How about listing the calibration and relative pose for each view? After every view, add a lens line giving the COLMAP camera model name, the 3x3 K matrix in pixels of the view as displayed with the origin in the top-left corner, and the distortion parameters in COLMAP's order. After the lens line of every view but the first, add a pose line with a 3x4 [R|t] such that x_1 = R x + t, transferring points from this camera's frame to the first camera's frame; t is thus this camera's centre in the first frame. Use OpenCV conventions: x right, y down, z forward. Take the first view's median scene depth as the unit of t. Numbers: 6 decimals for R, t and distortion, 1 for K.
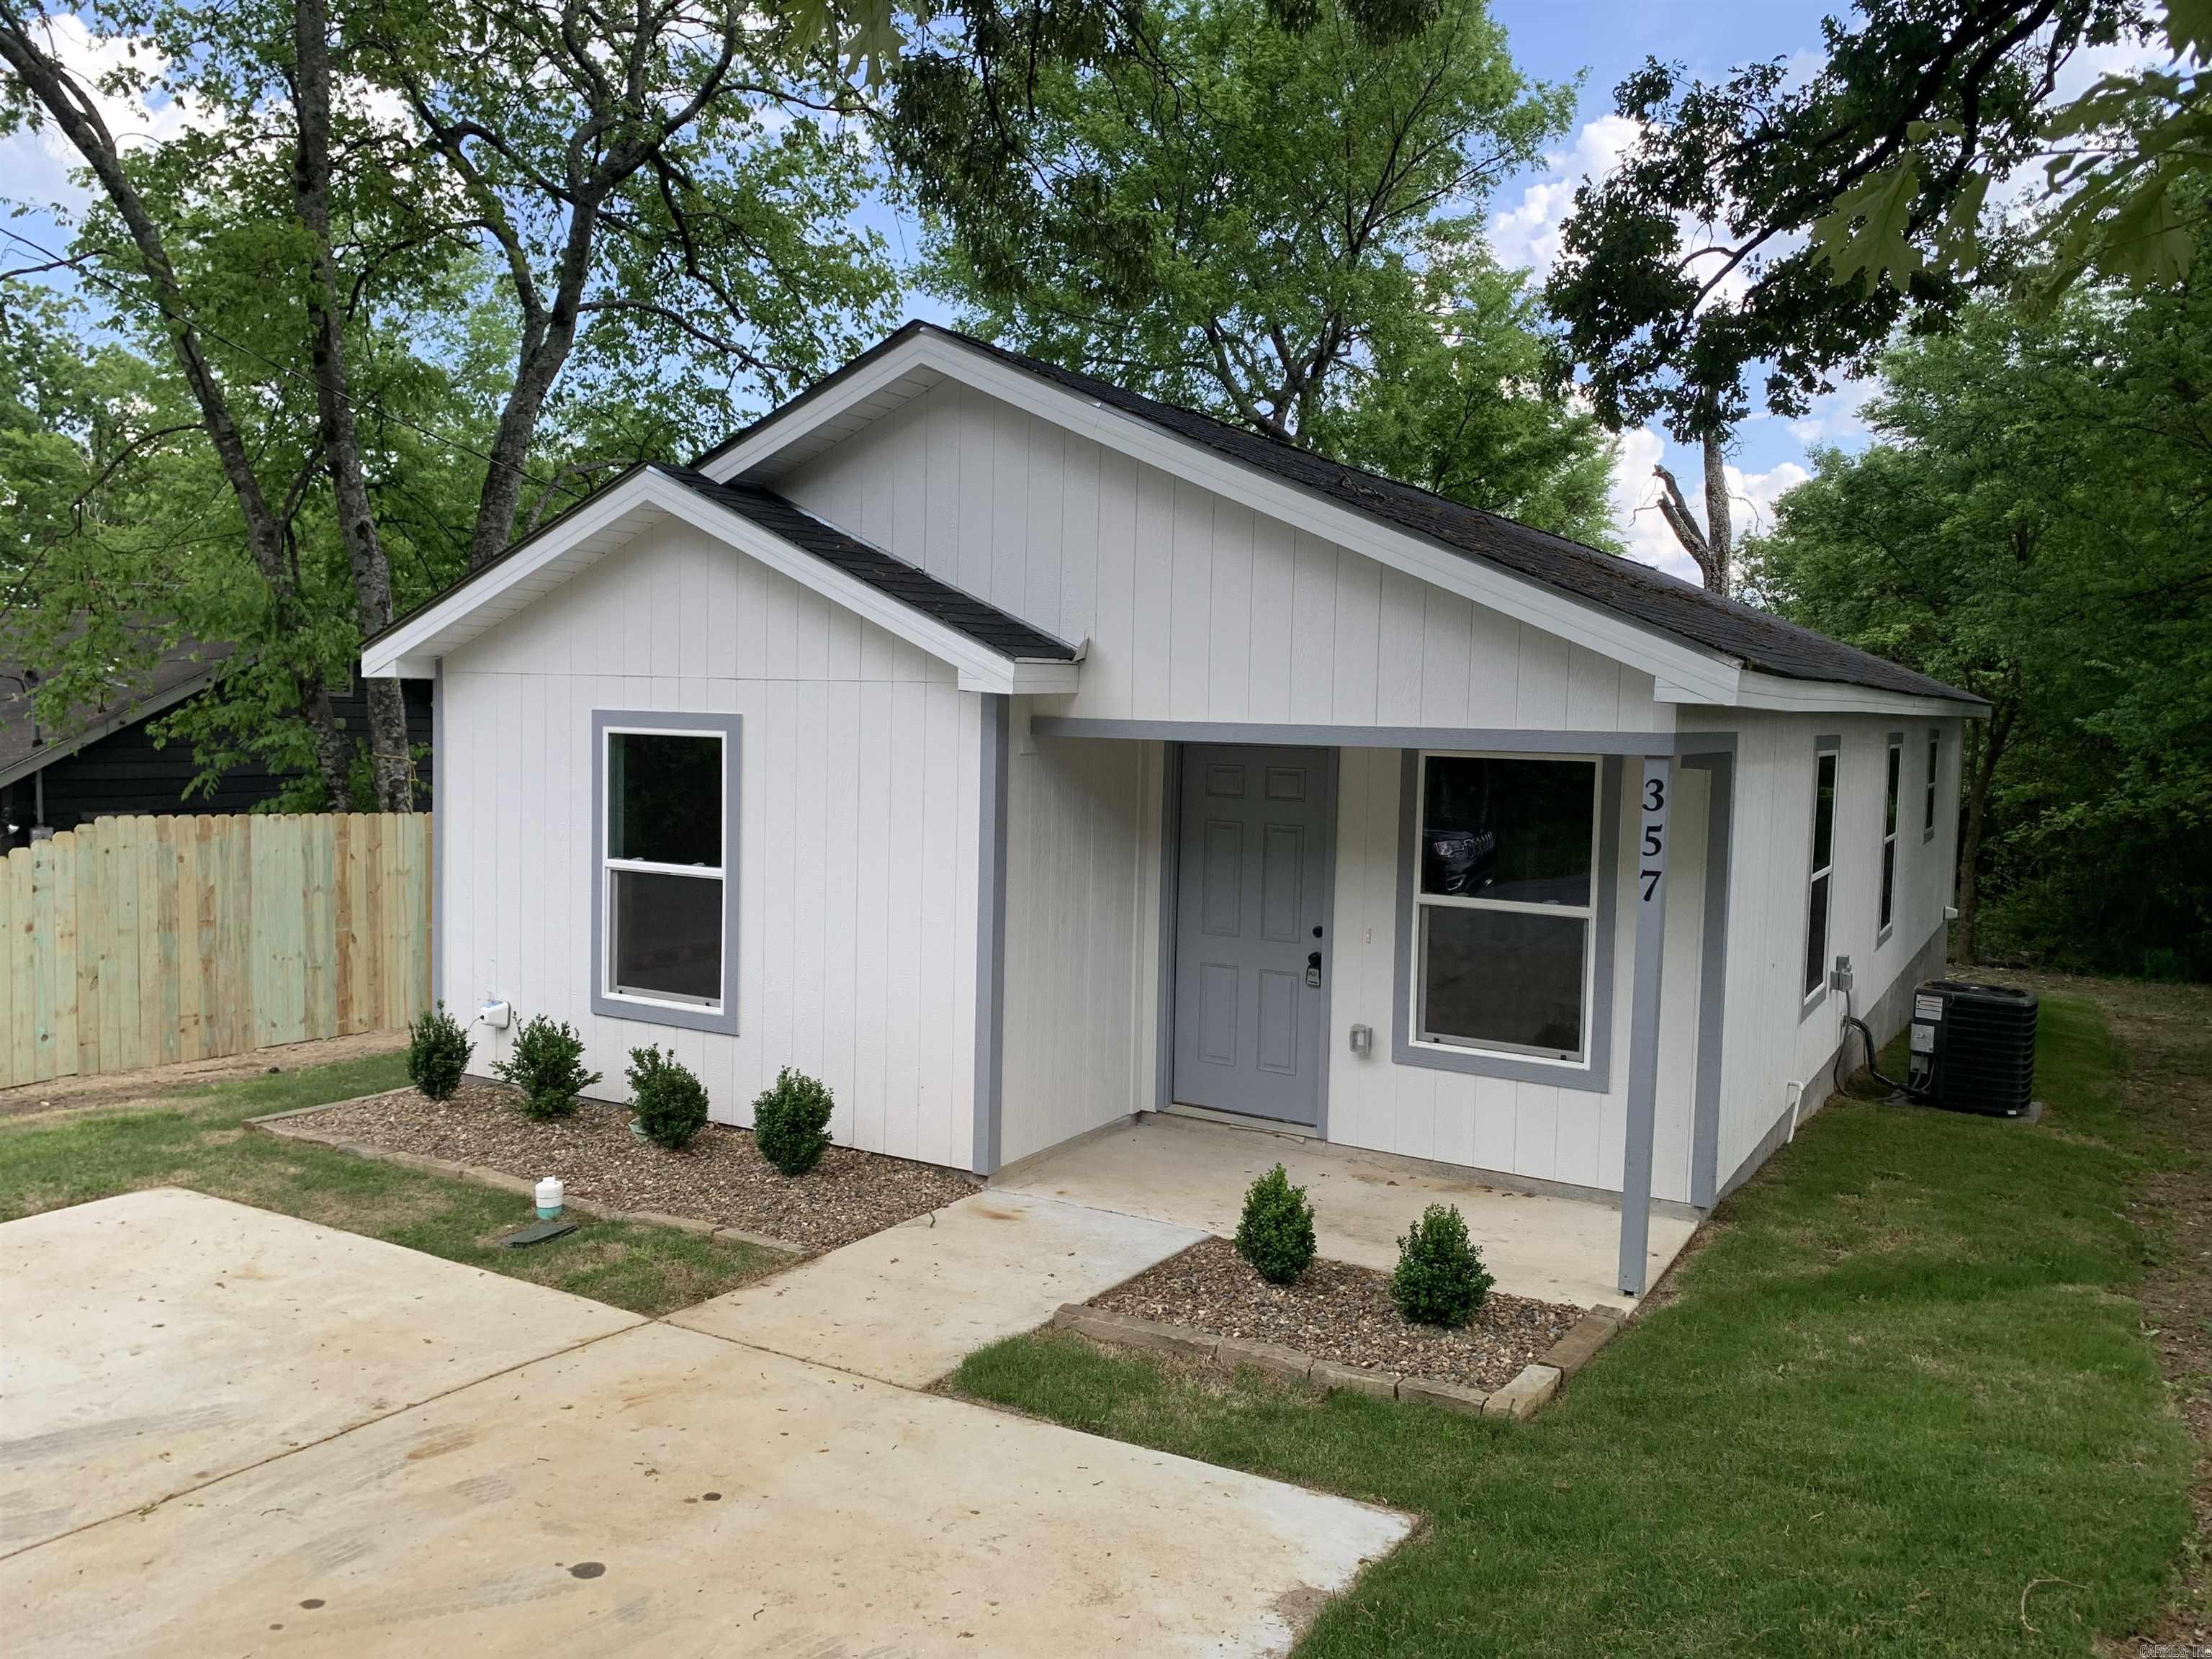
lens RADIAL K [[1686.0, 0, 1088.4], [0, 1686.0, 838.5], [0, 0, 1]] dist [0.022735, -0.013285]
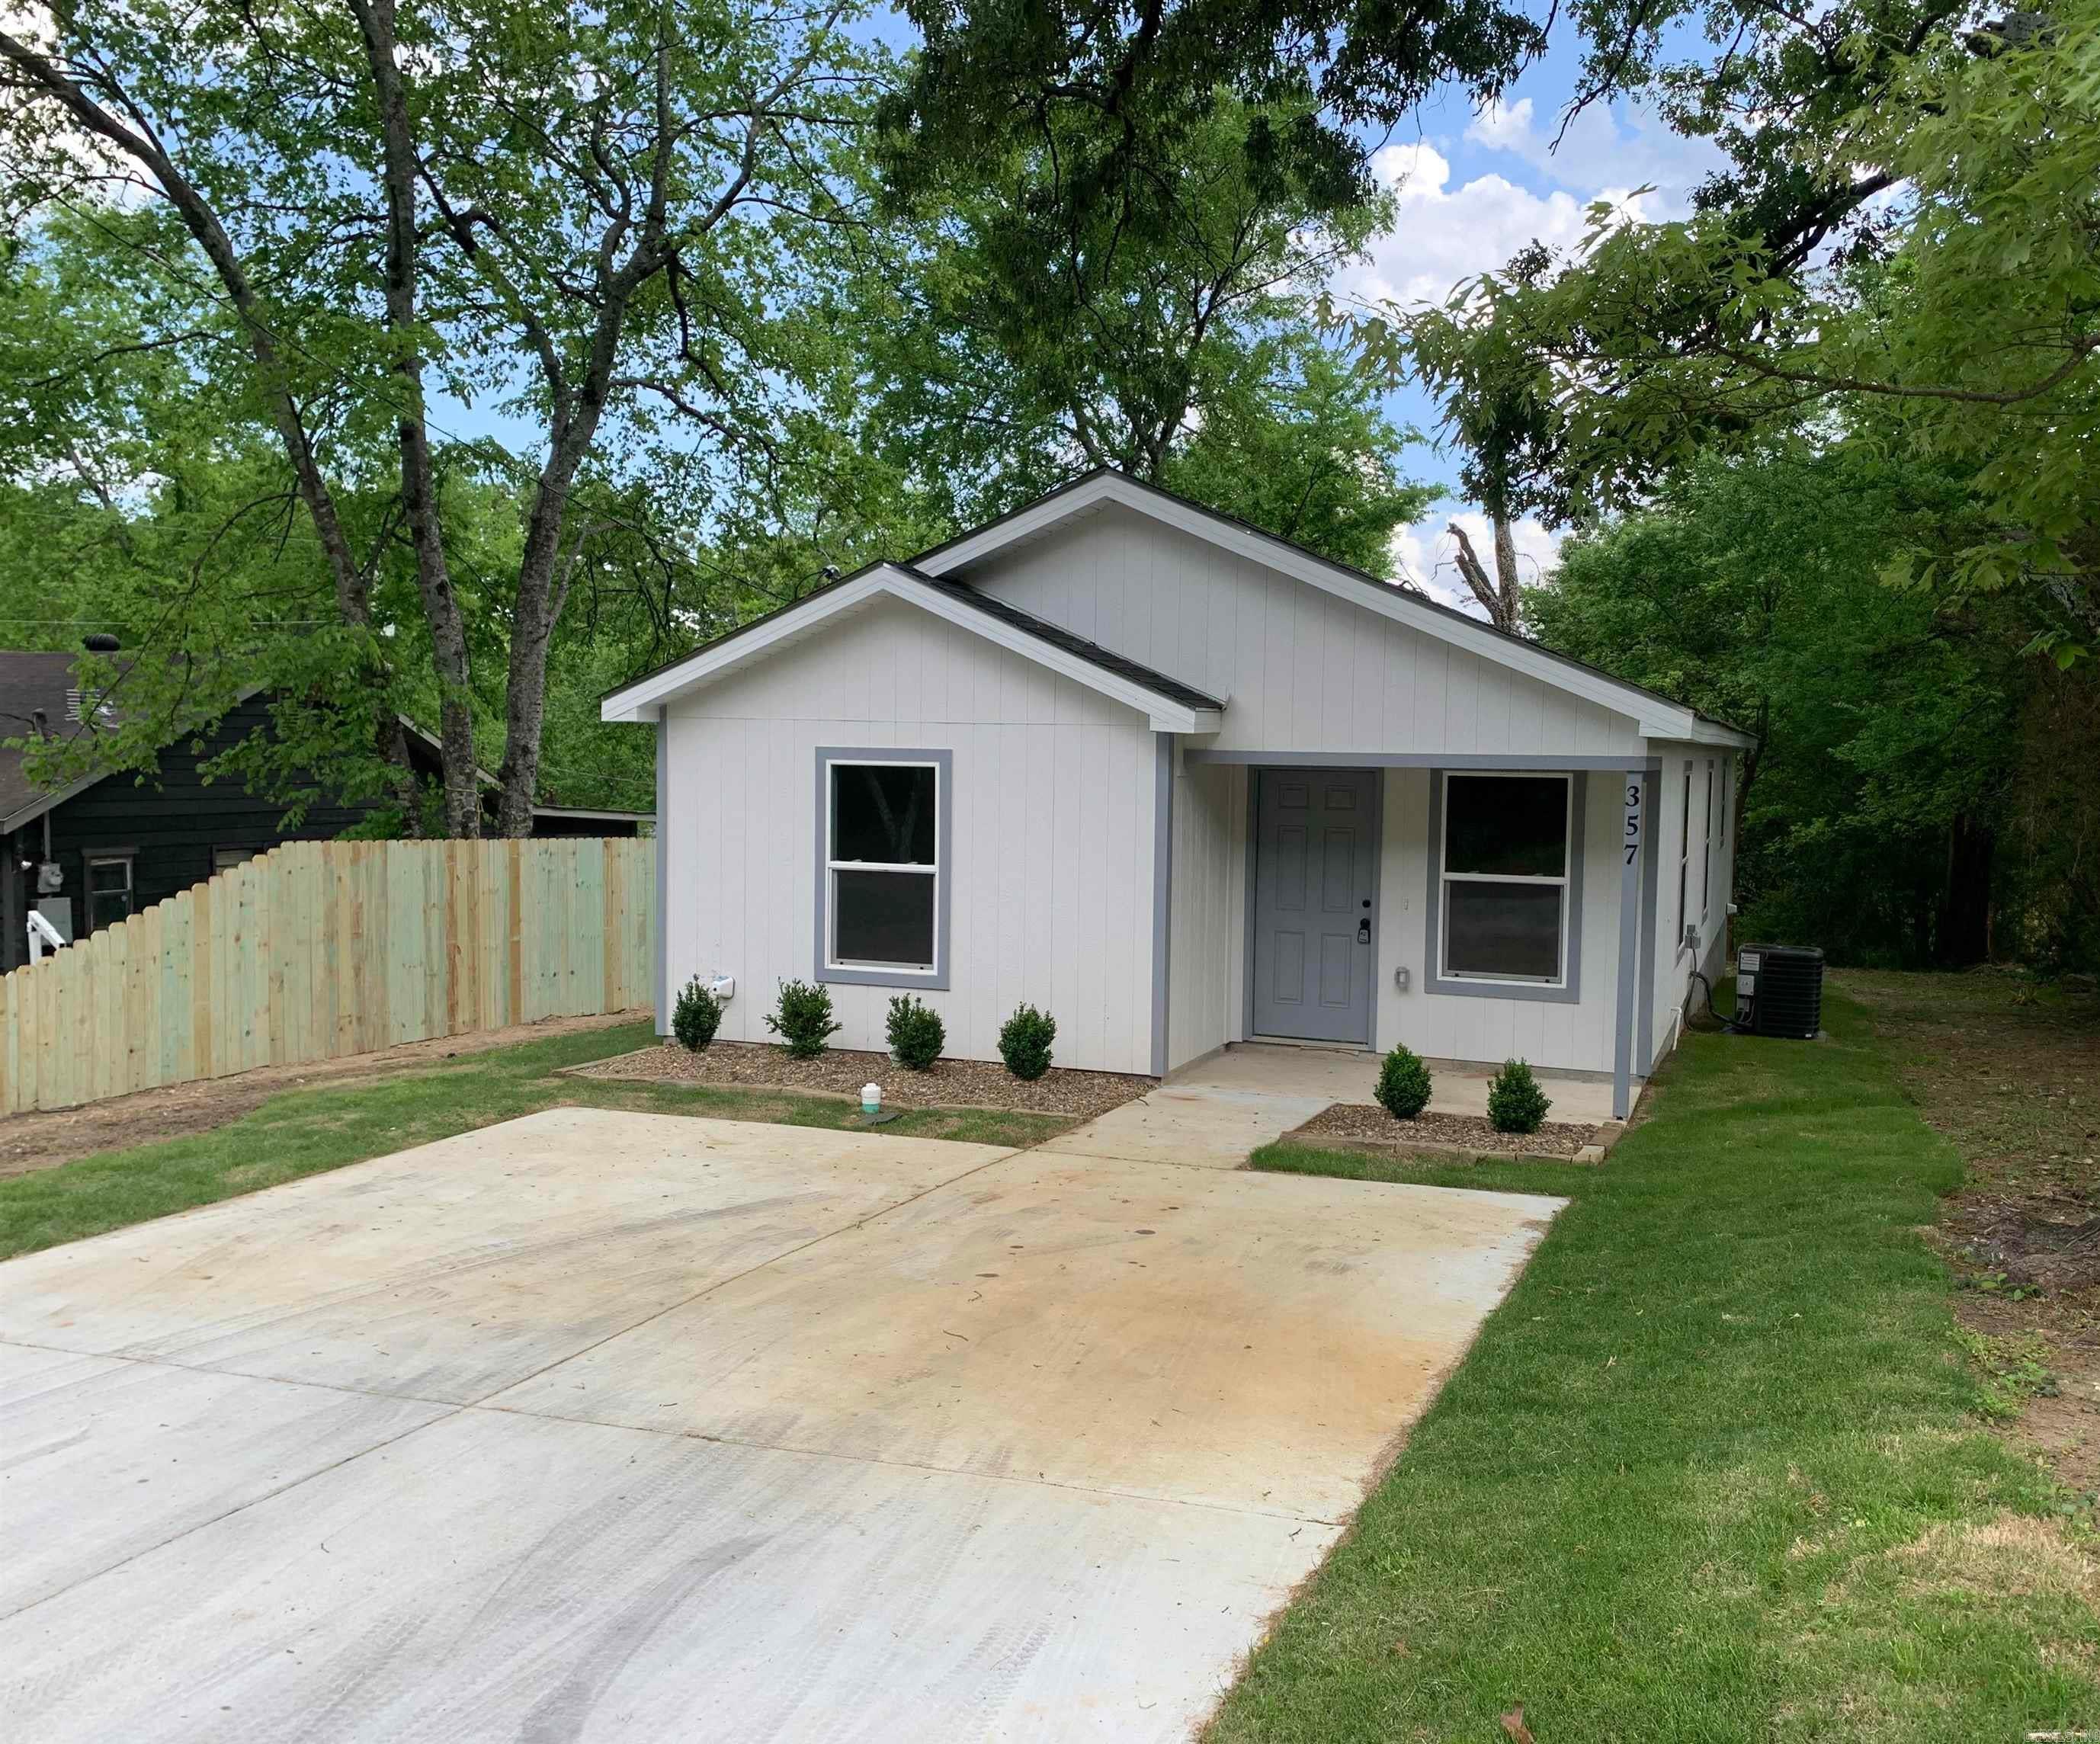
lens RADIAL K [[1770.1, 0, 1138.4], [0, 1770.1, 894.1], [0, 0, 1]] dist [0.053156, -0.018709]
pose [[0.983059, -0.020567, 0.182132, -0.313892], [0.019509, 0.999781, 0.007599, 0.032911], [-0.182248, -0.003917, 0.983245, -0.402535]]
